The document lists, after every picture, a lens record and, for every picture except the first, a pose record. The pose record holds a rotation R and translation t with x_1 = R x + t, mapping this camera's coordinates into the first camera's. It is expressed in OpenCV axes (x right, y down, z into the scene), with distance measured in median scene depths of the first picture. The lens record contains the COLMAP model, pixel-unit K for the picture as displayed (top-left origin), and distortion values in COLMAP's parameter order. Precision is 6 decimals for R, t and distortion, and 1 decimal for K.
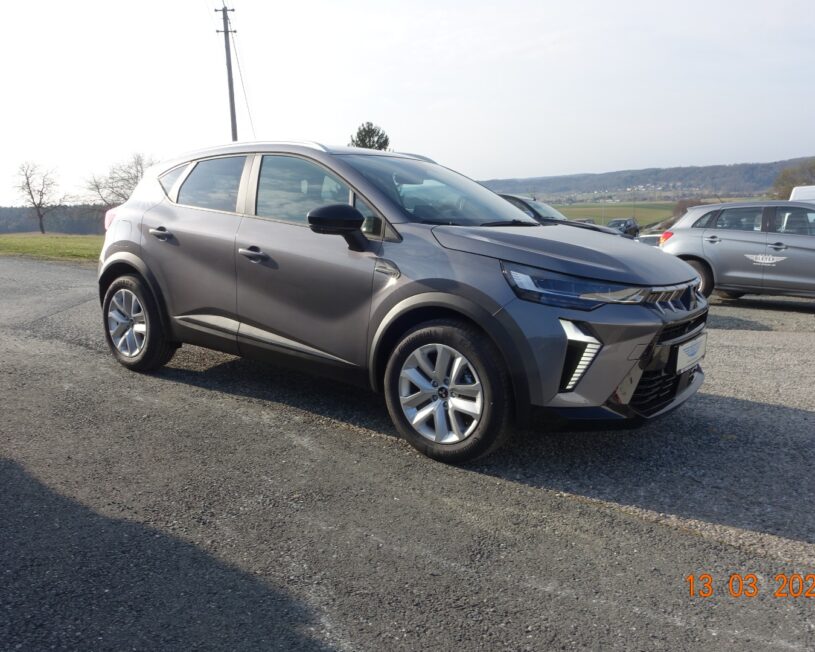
lens RADIAL K [[651.3, 0, 407.5], [0, 651.3, 326.0], [0, 0, 1]] dist [-0.017196, -0.003610]
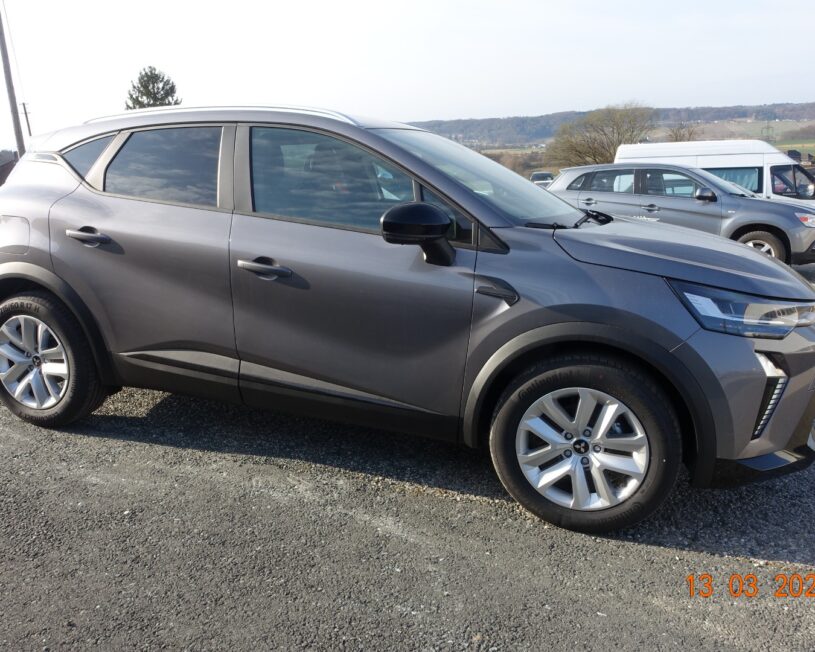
lens RADIAL K [[651.3, 0, 407.5], [0, 651.3, 326.0], [0, 0, 1]] dist [-0.017196, -0.003610]
pose [[0.955992, -0.074528, 0.283769, -0.330366], [0.054545, 0.995484, 0.077693, -0.105892], [-0.288277, -0.058796, 0.955740, 0.295482]]
